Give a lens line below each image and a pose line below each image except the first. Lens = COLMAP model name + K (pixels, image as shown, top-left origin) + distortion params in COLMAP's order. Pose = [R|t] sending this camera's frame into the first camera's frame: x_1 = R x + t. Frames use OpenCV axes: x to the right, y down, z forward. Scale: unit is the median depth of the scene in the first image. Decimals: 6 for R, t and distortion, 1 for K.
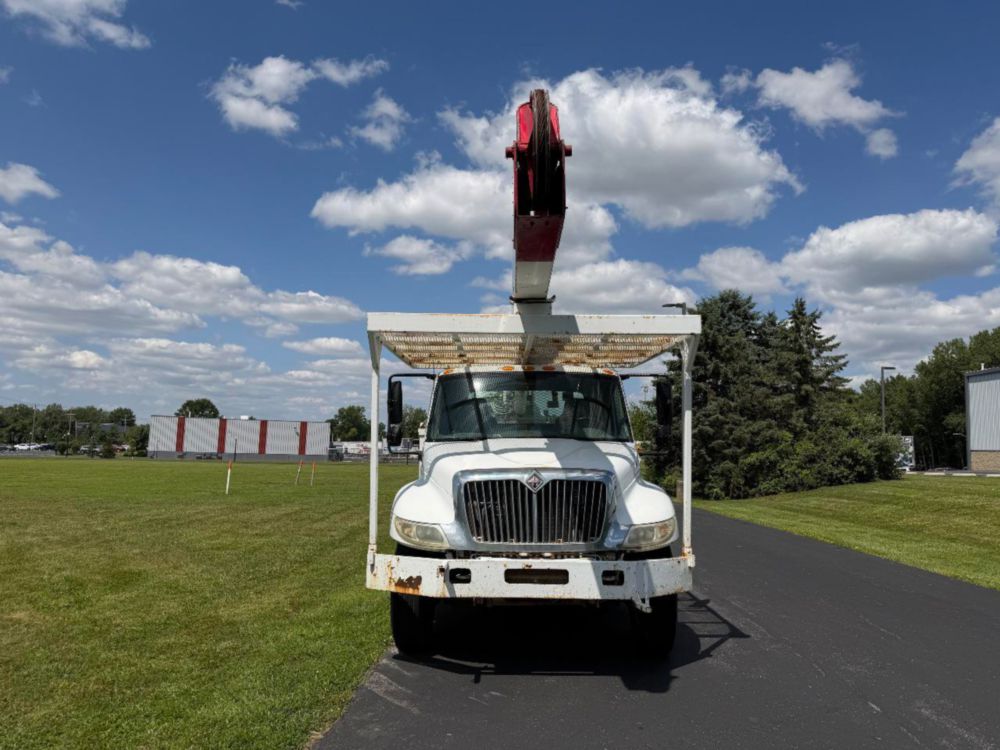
lens RADIAL K [[706.9, 0, 505.5], [0, 706.9, 375.1], [0, 0, 1]] dist [0.031441, -0.053109]
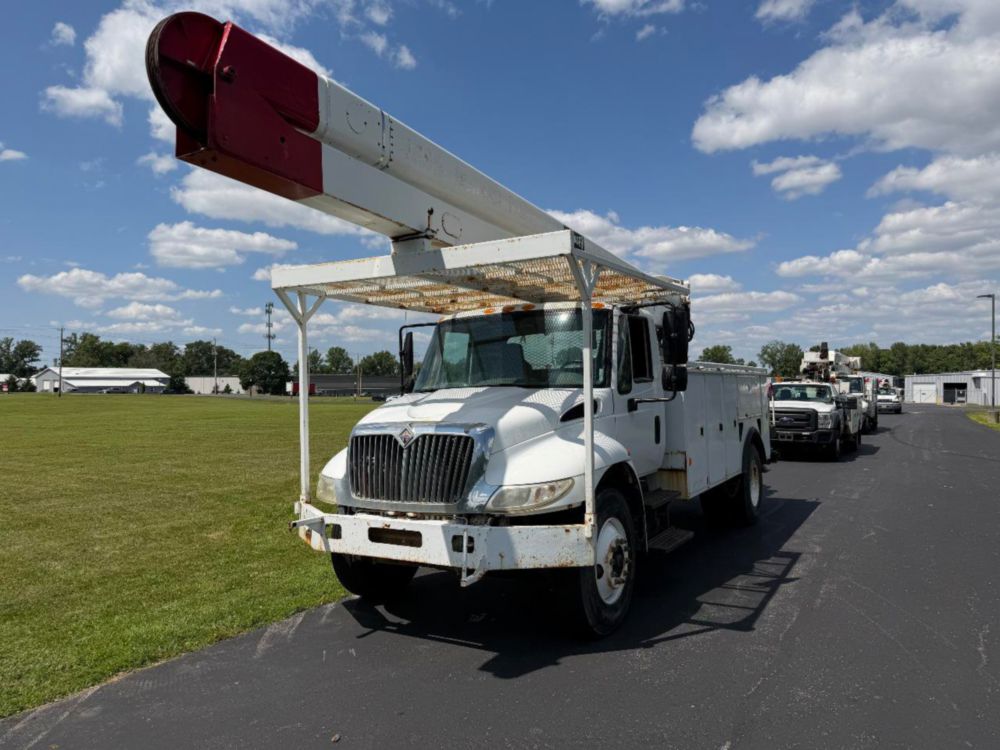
lens RADIAL K [[706.7, 0, 501.2], [0, 706.7, 387.4], [0, 0, 1]] dist [0.024208, -0.000959]
pose [[0.877883, -0.033385, -0.477711, 0.605173], [0.079730, 0.993833, 0.077066, 0.026415], [0.472192, -0.105743, 0.875131, 0.261935]]
